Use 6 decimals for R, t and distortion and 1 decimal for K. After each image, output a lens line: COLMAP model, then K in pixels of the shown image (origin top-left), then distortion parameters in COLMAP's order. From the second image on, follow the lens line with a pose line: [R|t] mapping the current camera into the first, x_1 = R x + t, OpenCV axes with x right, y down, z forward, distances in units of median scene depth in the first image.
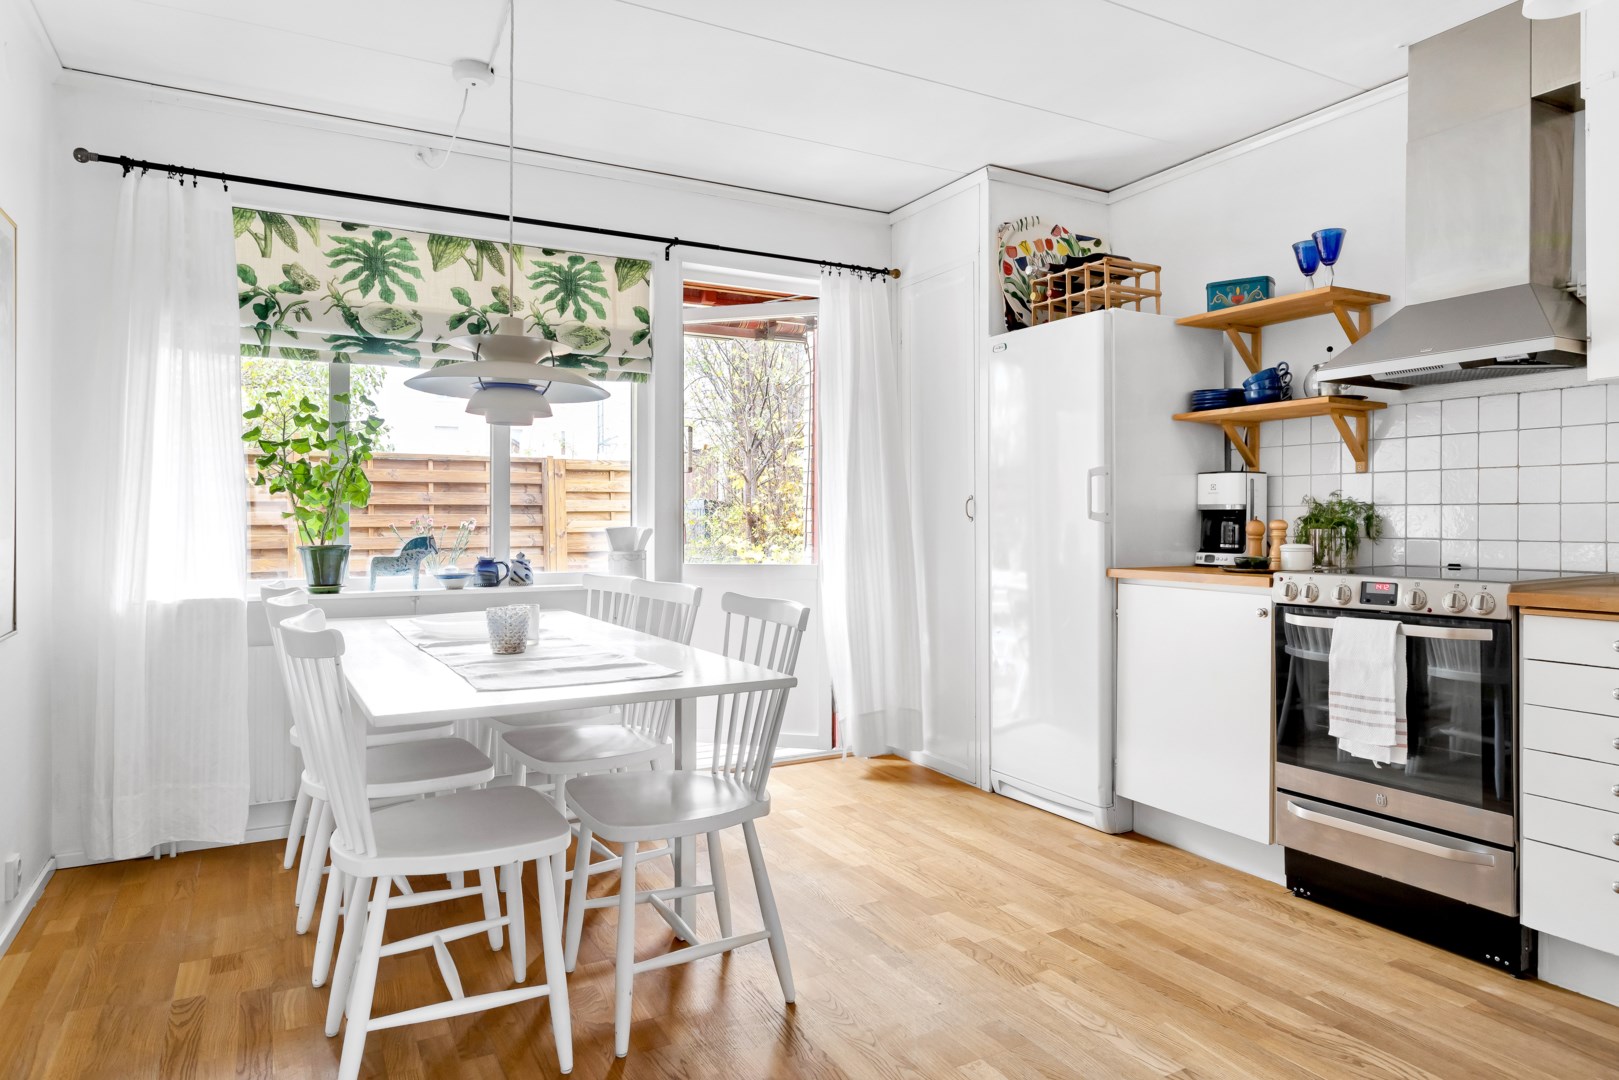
lens RADIAL K [[968.3, 0, 818.5], [0, 968.3, 532.4], [0, 0, 1]] dist [-0.016171, 0.004693]
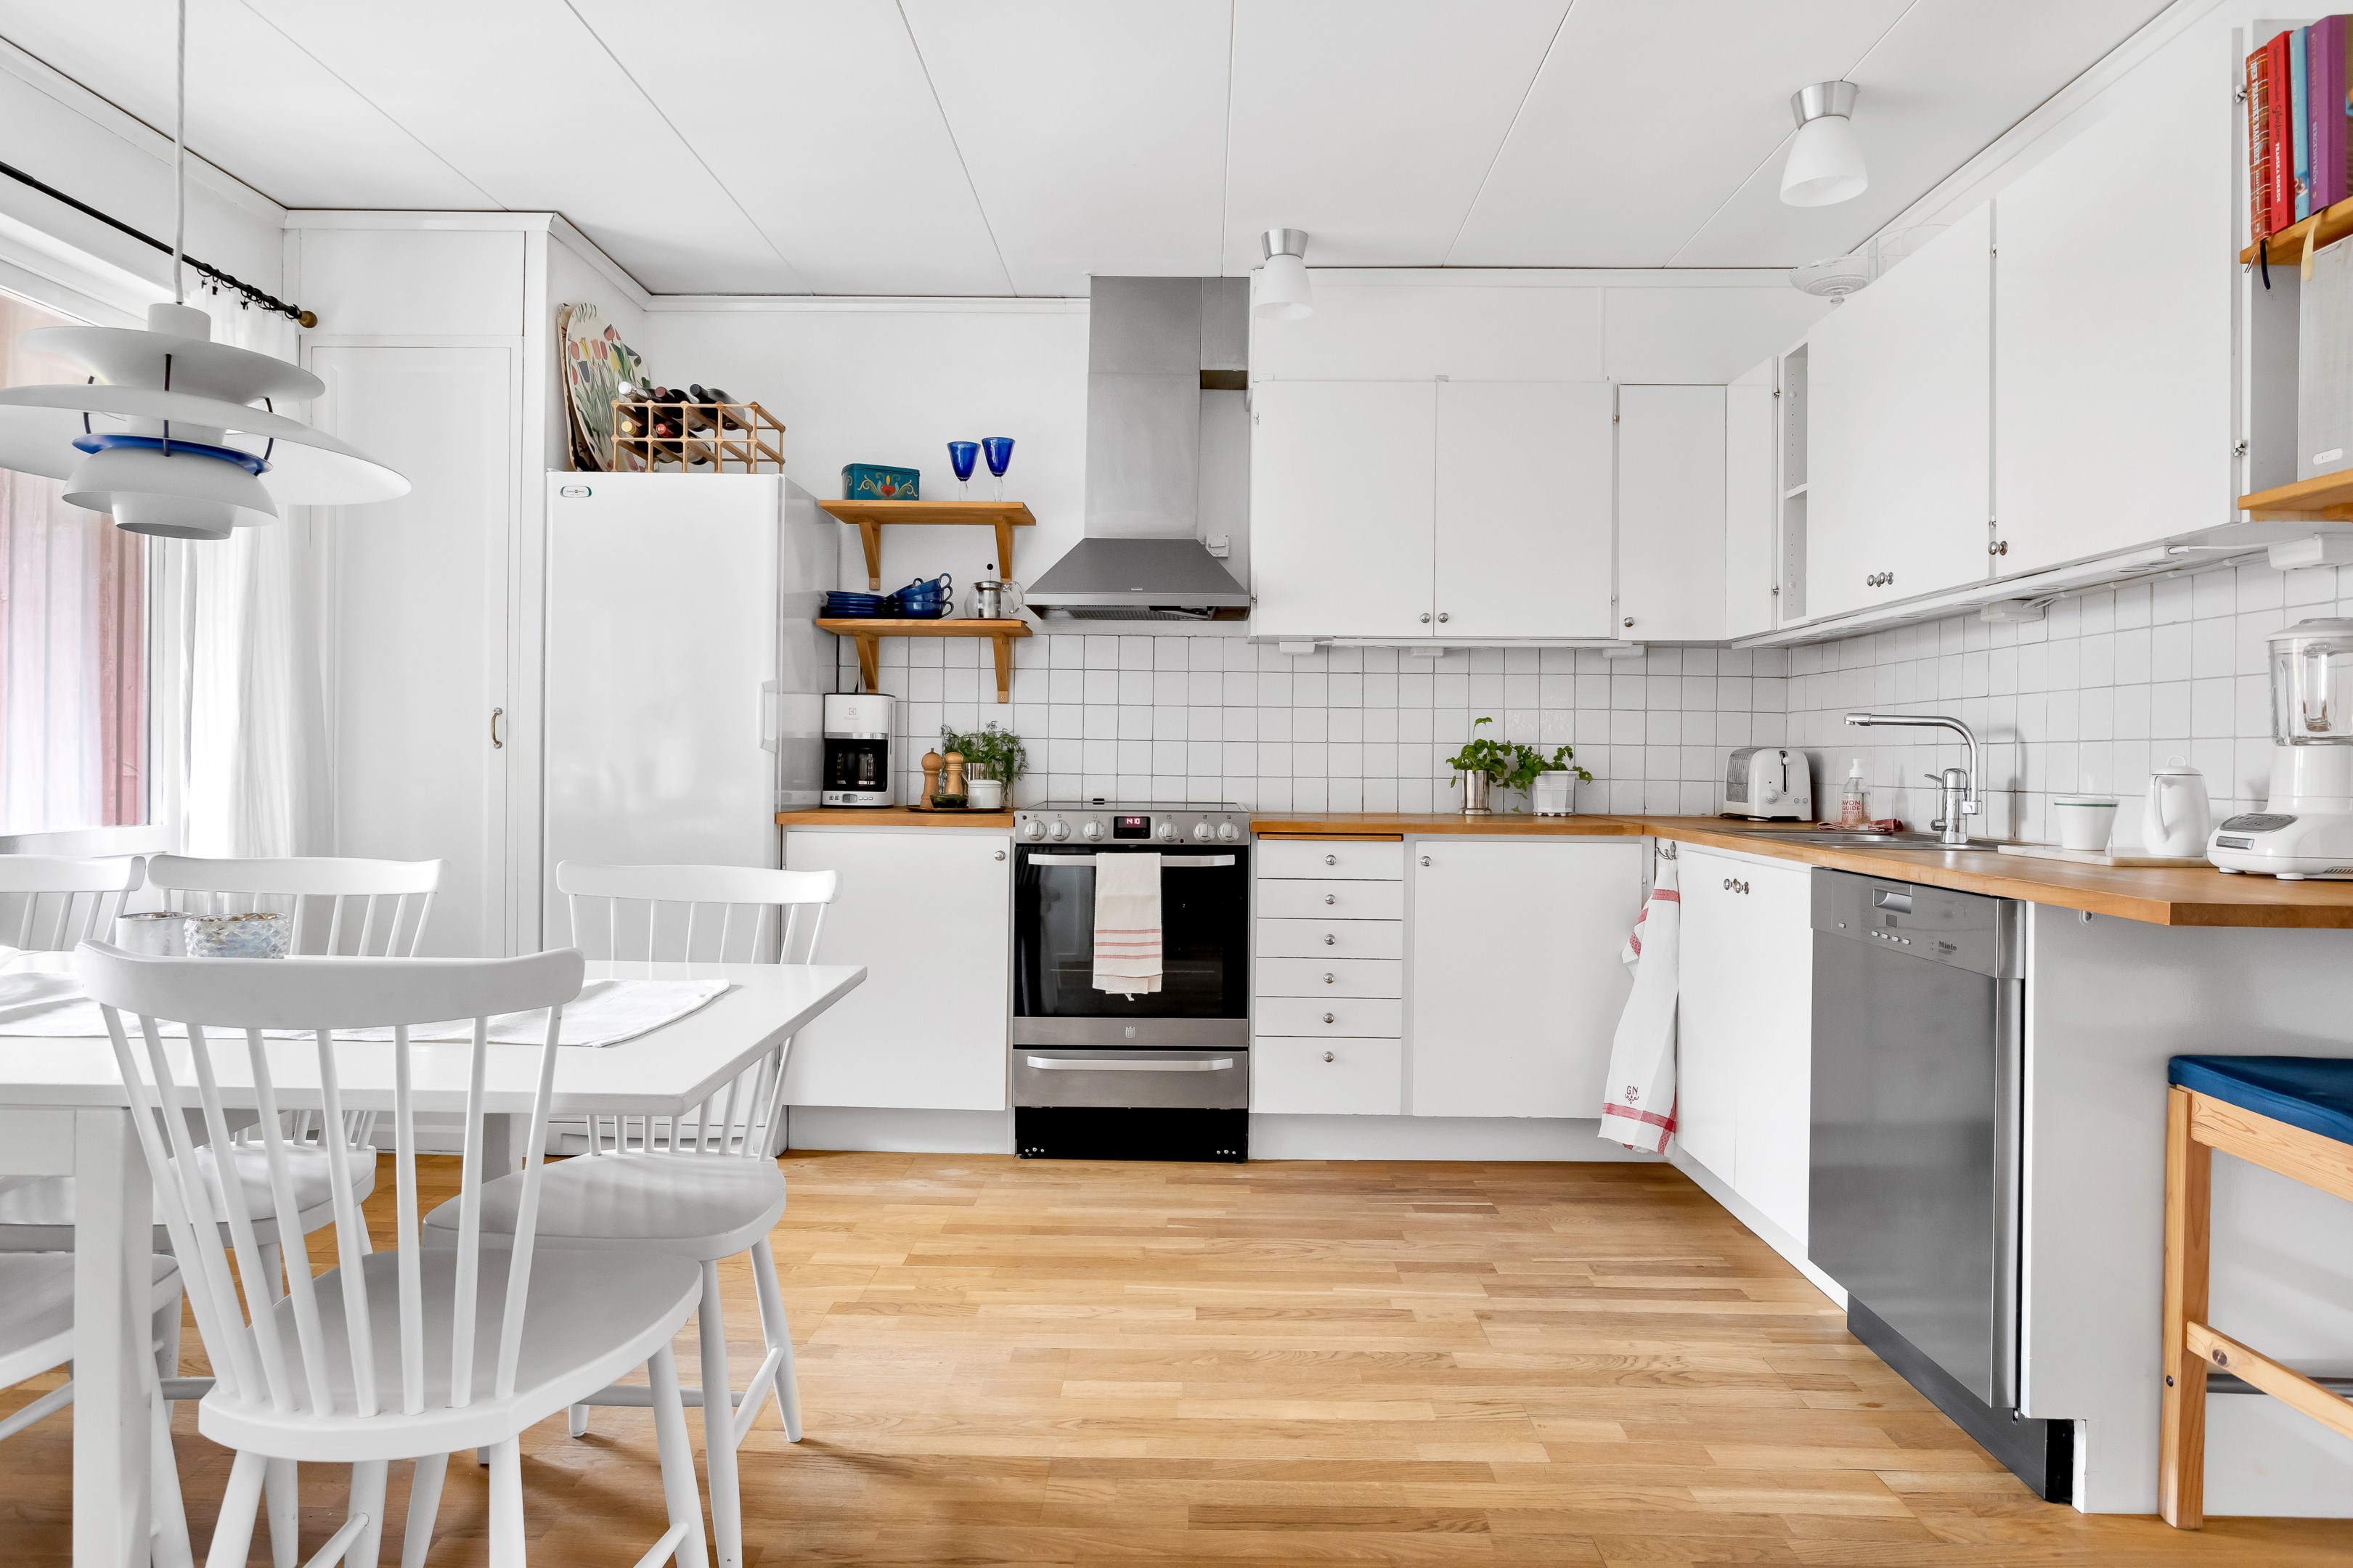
lens RADIAL K [[1377.1, 0, 1176.0], [0, 1377.1, 777.7], [0, 0, 1]] dist [-0.007127, 0.003265]
pose [[0.505786, -0.004164, 0.862649, -0.465199], [-0.002920, 0.999974, 0.006539, 0.001159], [-0.862654, -0.005826, 0.505761, 0.166113]]
